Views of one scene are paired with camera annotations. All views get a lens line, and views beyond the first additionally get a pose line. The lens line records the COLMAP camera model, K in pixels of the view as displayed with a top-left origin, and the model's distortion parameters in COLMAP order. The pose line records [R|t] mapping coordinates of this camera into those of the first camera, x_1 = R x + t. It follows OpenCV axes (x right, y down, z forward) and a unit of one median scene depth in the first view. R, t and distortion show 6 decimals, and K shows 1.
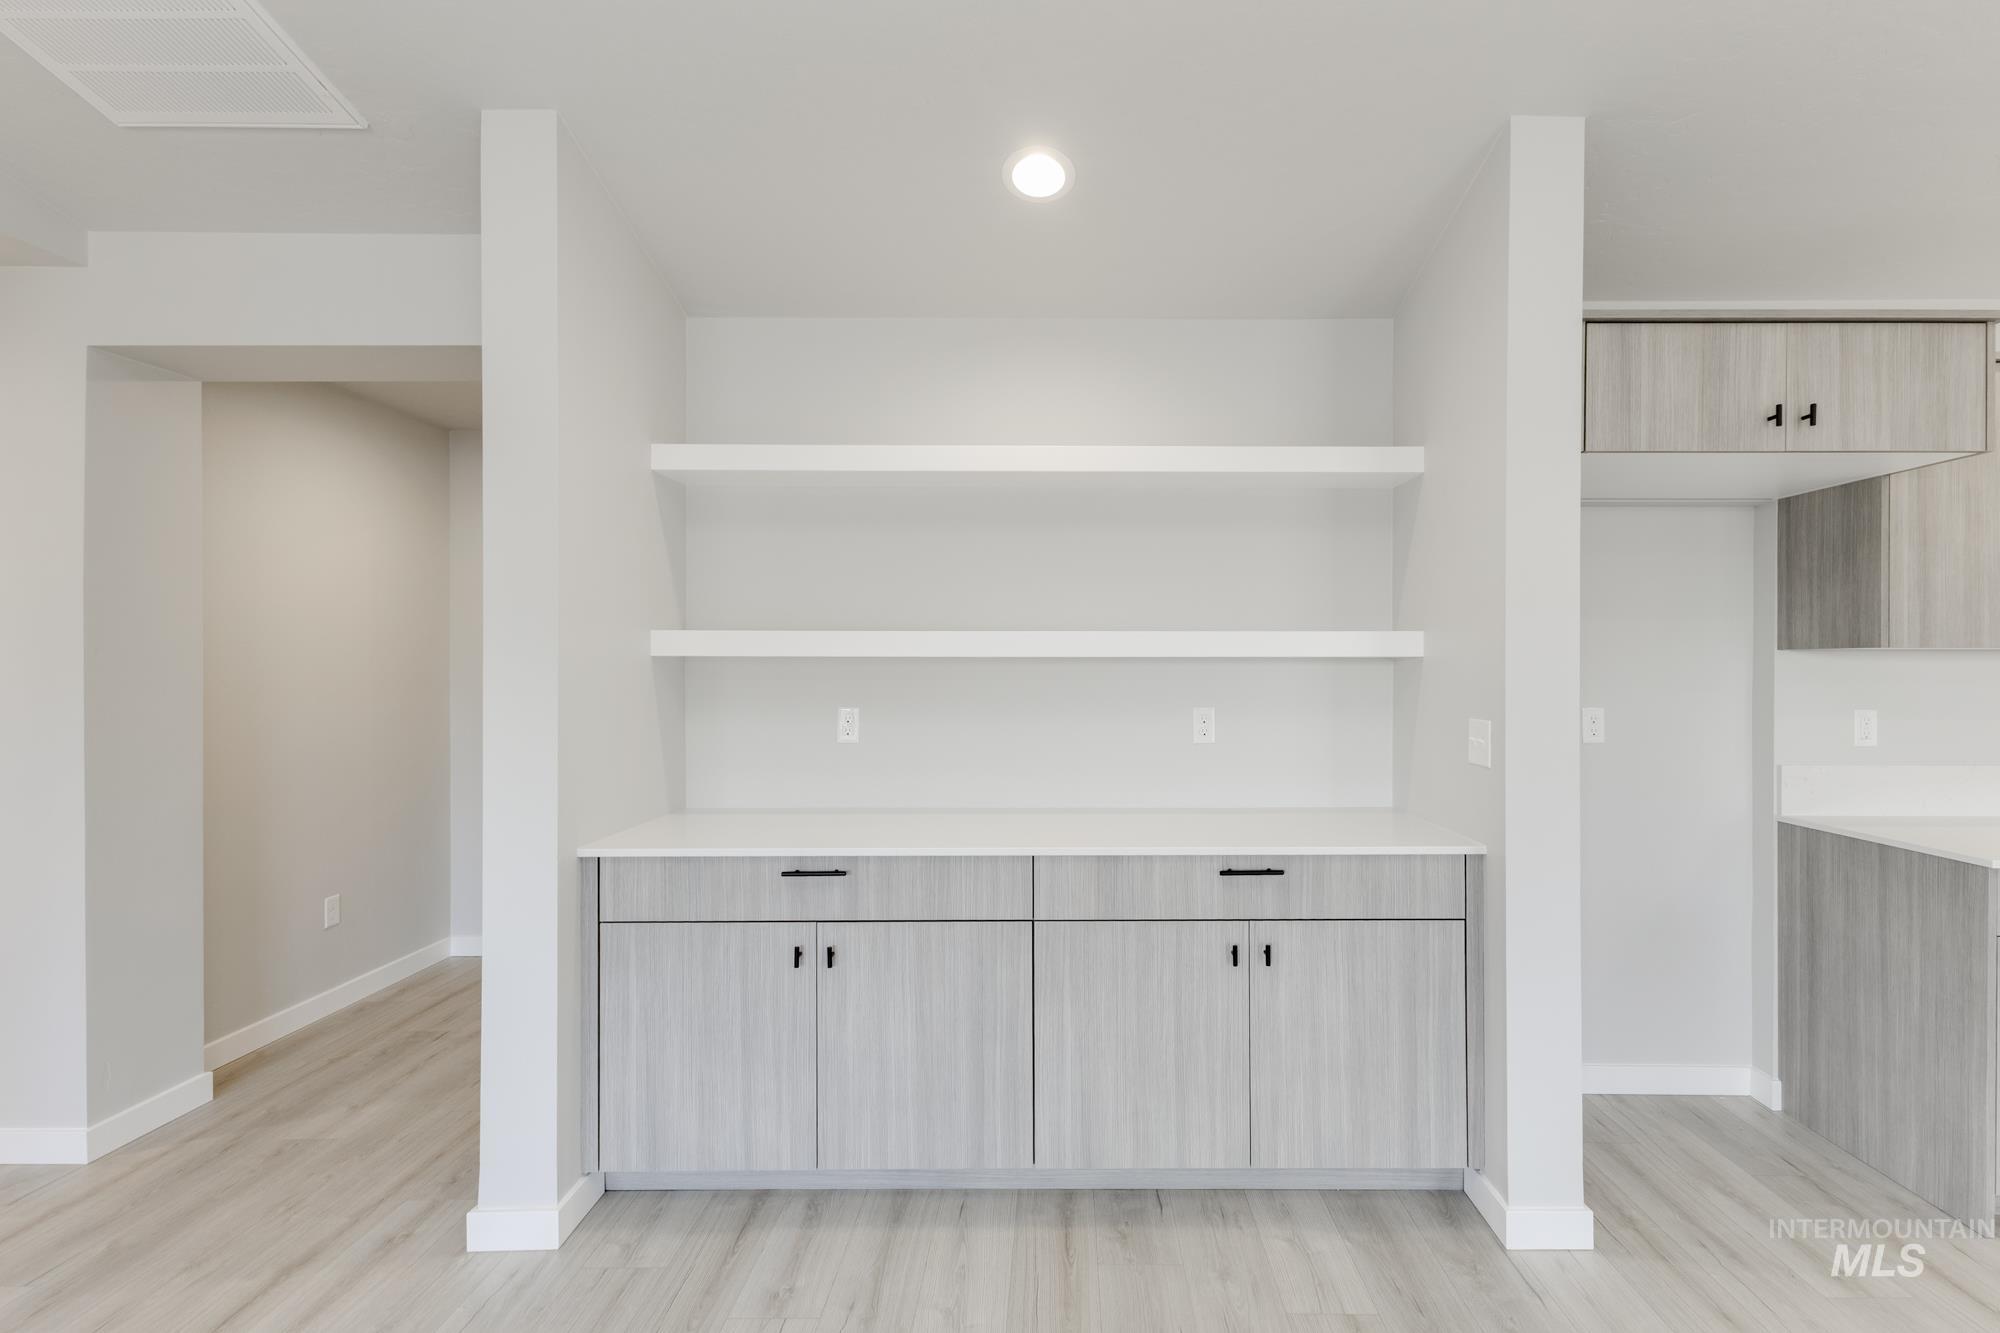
lens RADIAL K [[928.9, 0, 1062.9], [0, 928.9, 668.2], [0, 0, 1]] dist [0.009182, 0.000220]
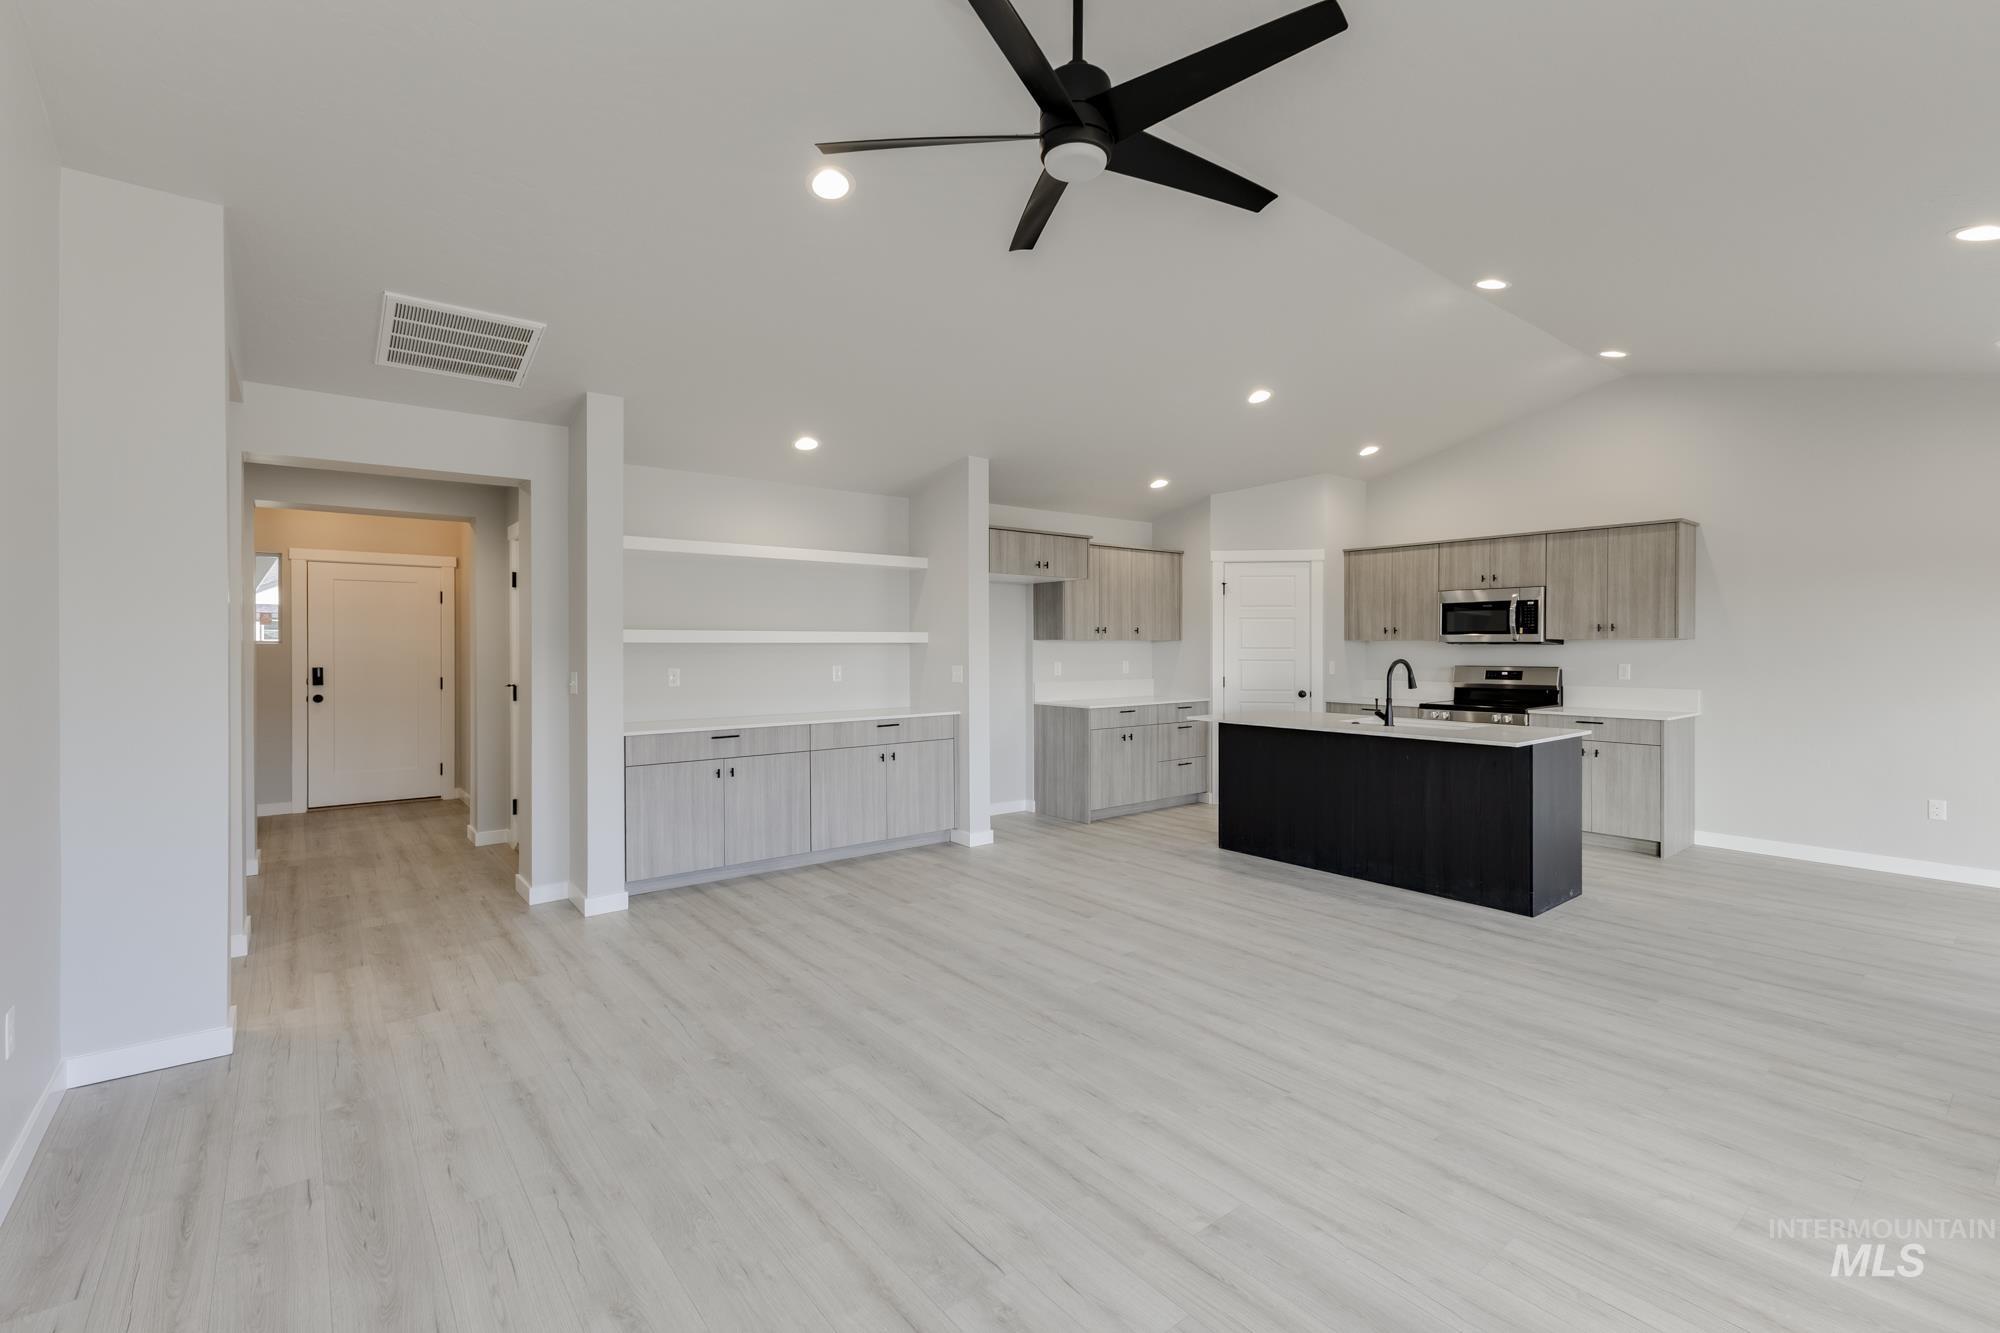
lens RADIAL K [[908.0, 0, 1022.7], [0, 908.0, 644.3], [0, 0, 1]] dist [0.015066, -0.000242]
pose [[0.771234, -0.003571, 0.636542, -1.128047], [0.006324, 0.999978, -0.002052, -0.001856], [-0.636521, 0.005608, 0.771239, -1.214711]]
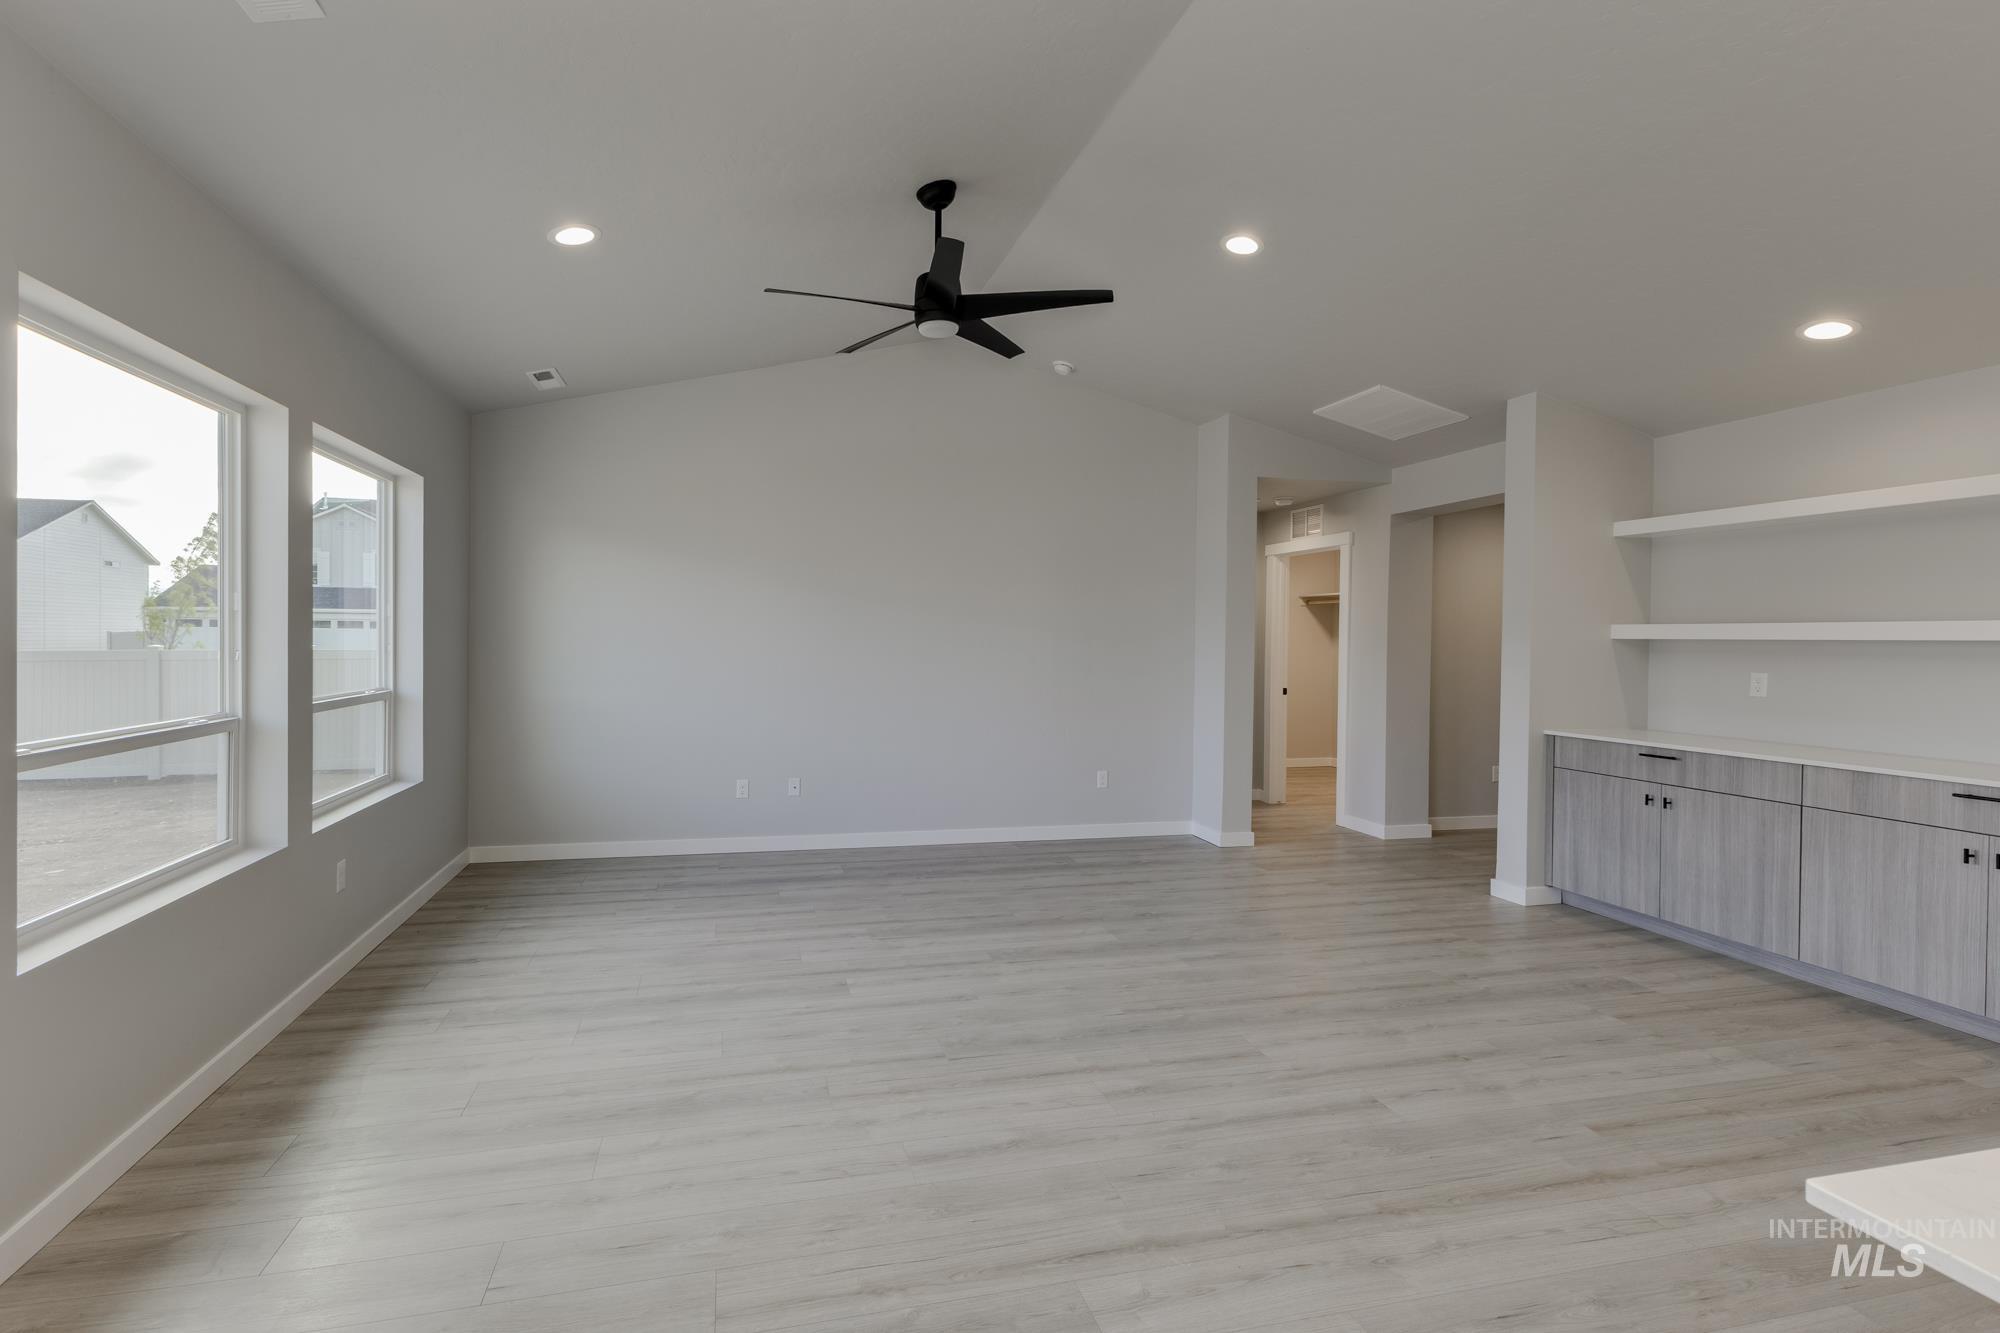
lens RADIAL K [[889.7, 0, 915.7], [0, 889.7, 649.9], [0, 0, 1]] dist [0.004413, -0.000326]
pose [[0.199746, 0.013195, -0.979759, 1.159669], [-0.014277, 0.999842, 0.010555, 0.011265], [0.979744, 0.011880, 0.199903, -0.793872]]
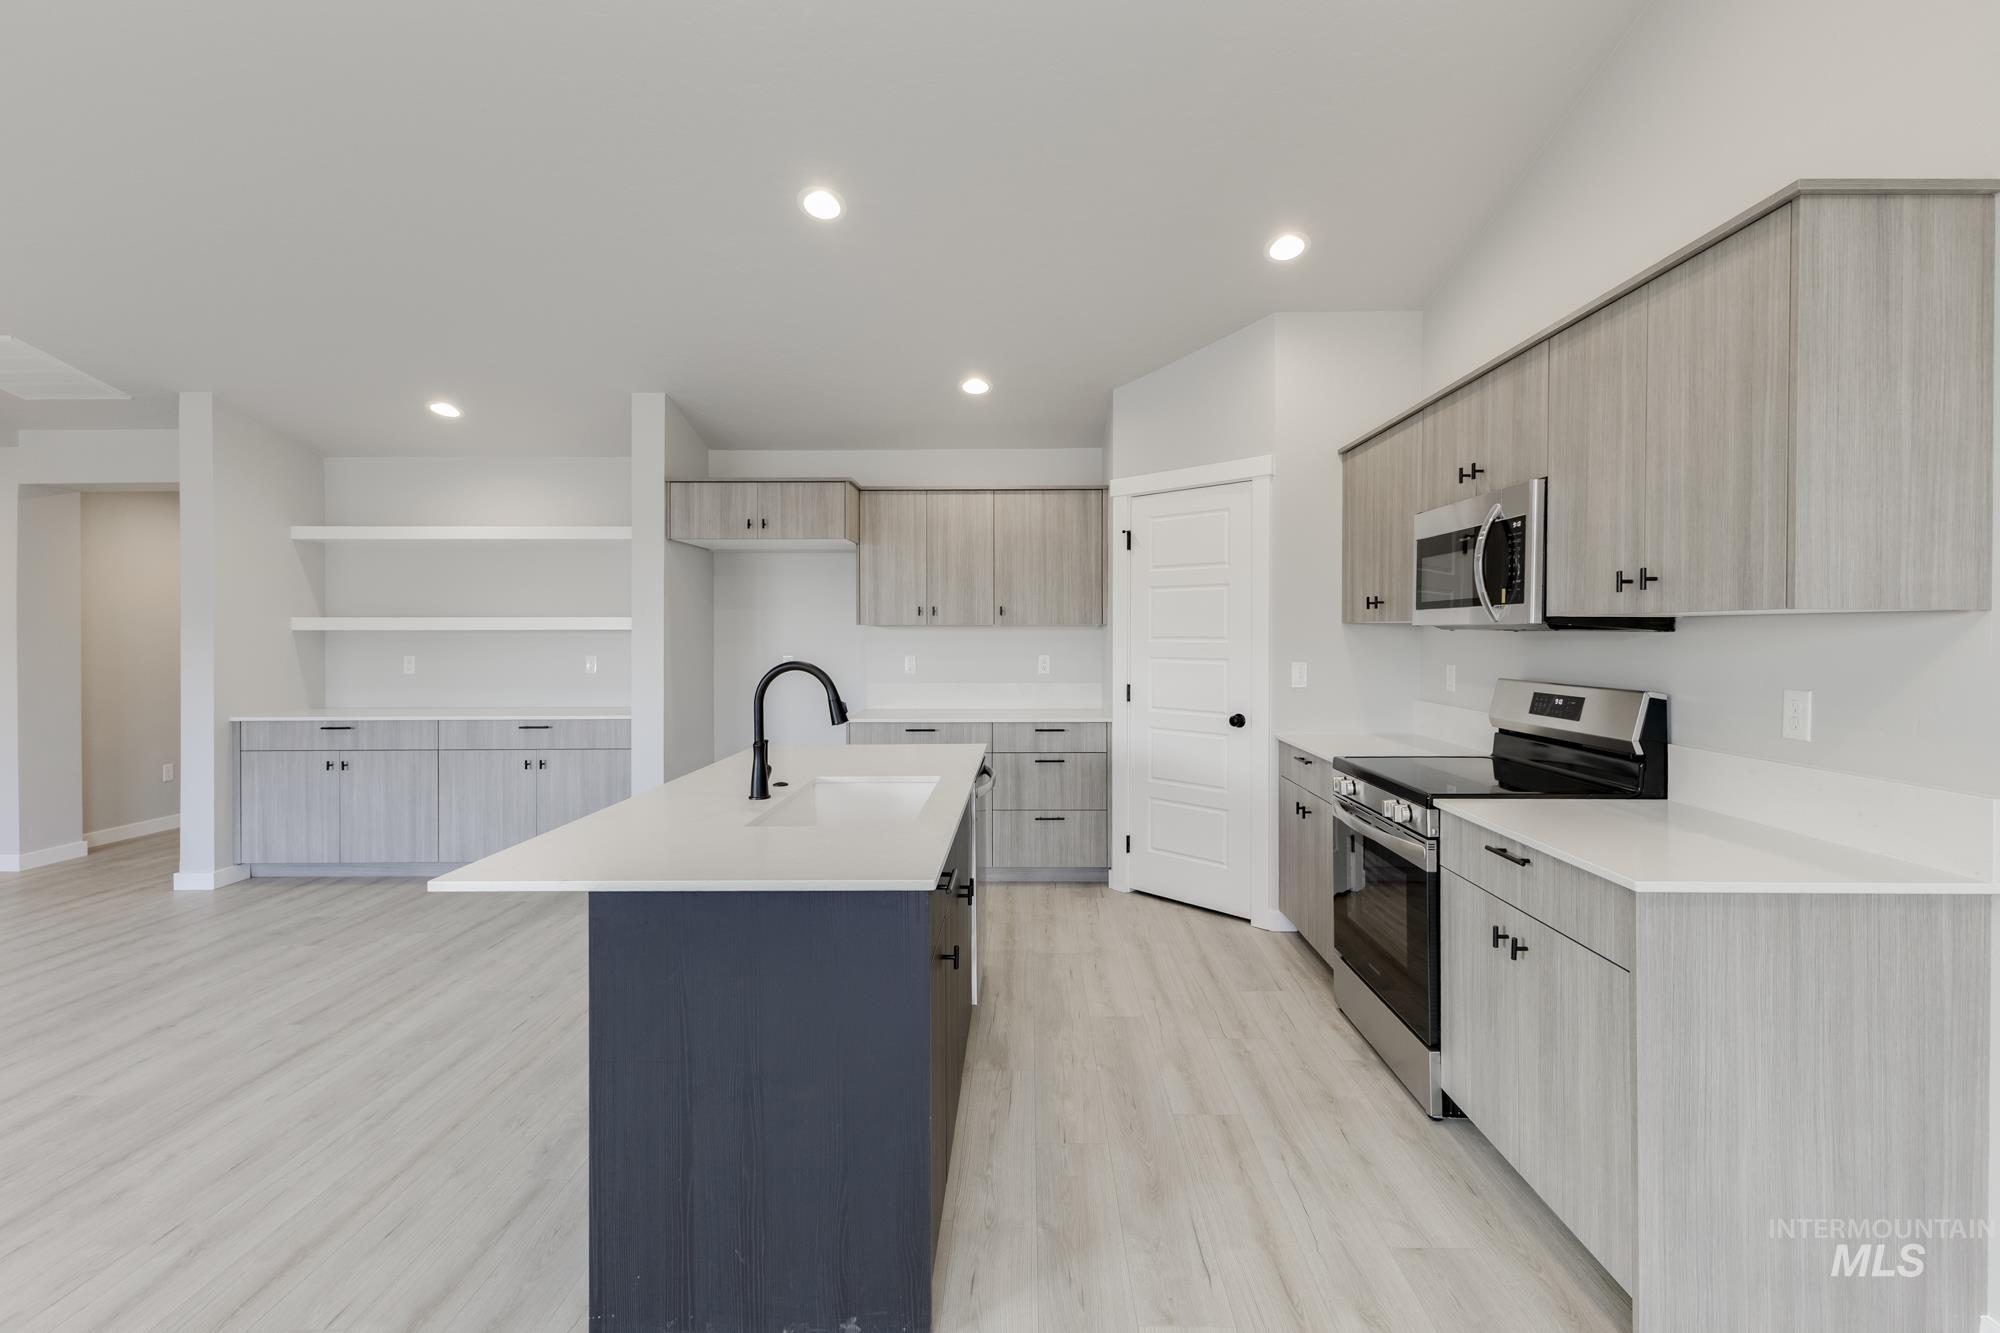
lens RADIAL K [[901.5, 0, 1034.9], [0, 901.5, 637.5], [0, 0, 1]] dist [0.018696, -0.006636]
pose [[0.999914, -0.003183, -0.012729, 1.412943], [0.003181, 0.999995, -0.000174, 0.009788], [0.012730, 0.000134, 0.999919, -1.137031]]
